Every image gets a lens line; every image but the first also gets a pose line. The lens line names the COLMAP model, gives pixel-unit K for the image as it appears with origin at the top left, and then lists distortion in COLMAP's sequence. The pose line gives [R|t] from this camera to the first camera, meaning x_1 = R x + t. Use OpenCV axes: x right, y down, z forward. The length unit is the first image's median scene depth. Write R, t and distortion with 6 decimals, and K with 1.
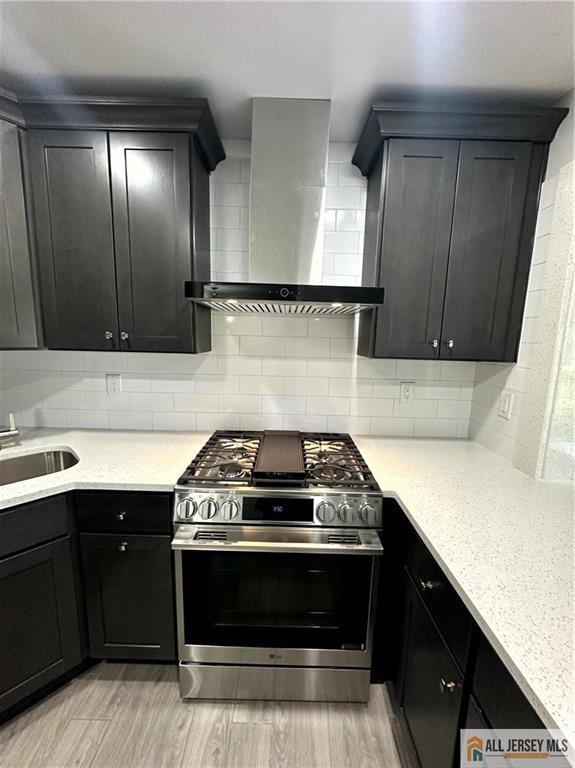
lens RADIAL K [[311.1, 0, 287.5], [0, 311.1, 384.0], [0, 0, 1]] dist [-0.001004, 0.000070]
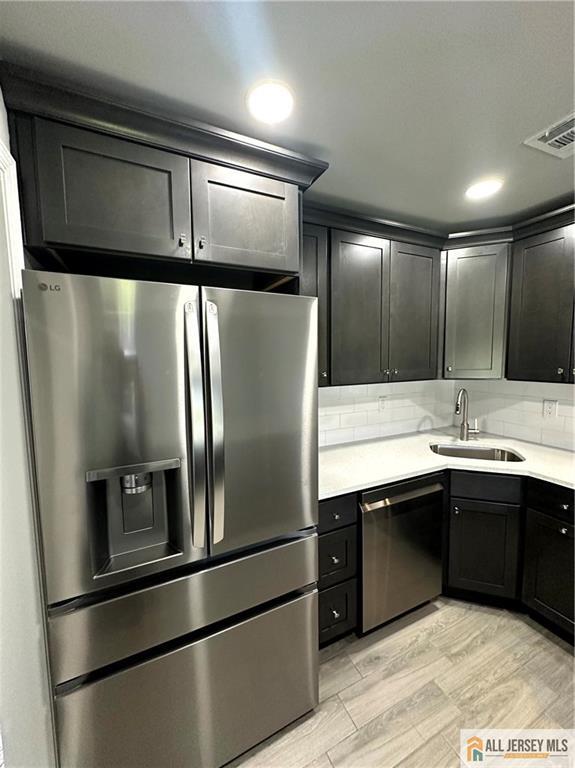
lens RADIAL K [[305.6, 0, 287.5], [0, 305.6, 384.0], [0, 0, 1]] dist [-0.000628, 0.000554]
pose [[0.433335, 0.046539, -0.900030, 0.093236], [-0.109087, 0.994032, -0.001122, 0.025325], [0.894606, 0.098668, 0.435826, -0.589299]]
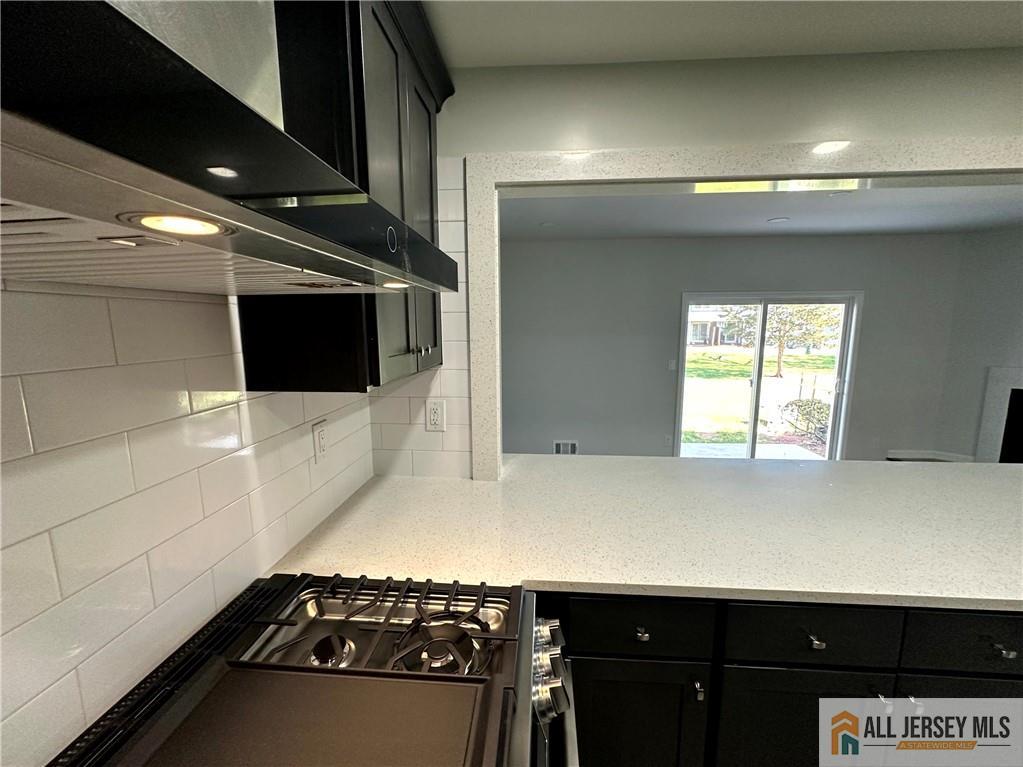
lens RADIAL K [[407.1, 0, 511.5], [0, 407.1, 383.5], [0, 0, 1]] dist [-0.000628, 0.000554]
pose [[0.078719, -0.169014, 0.982465, -0.365981], [0.163146, 0.974420, 0.154558, -0.163507], [-0.983456, 0.148119, 0.104280, 0.721745]]
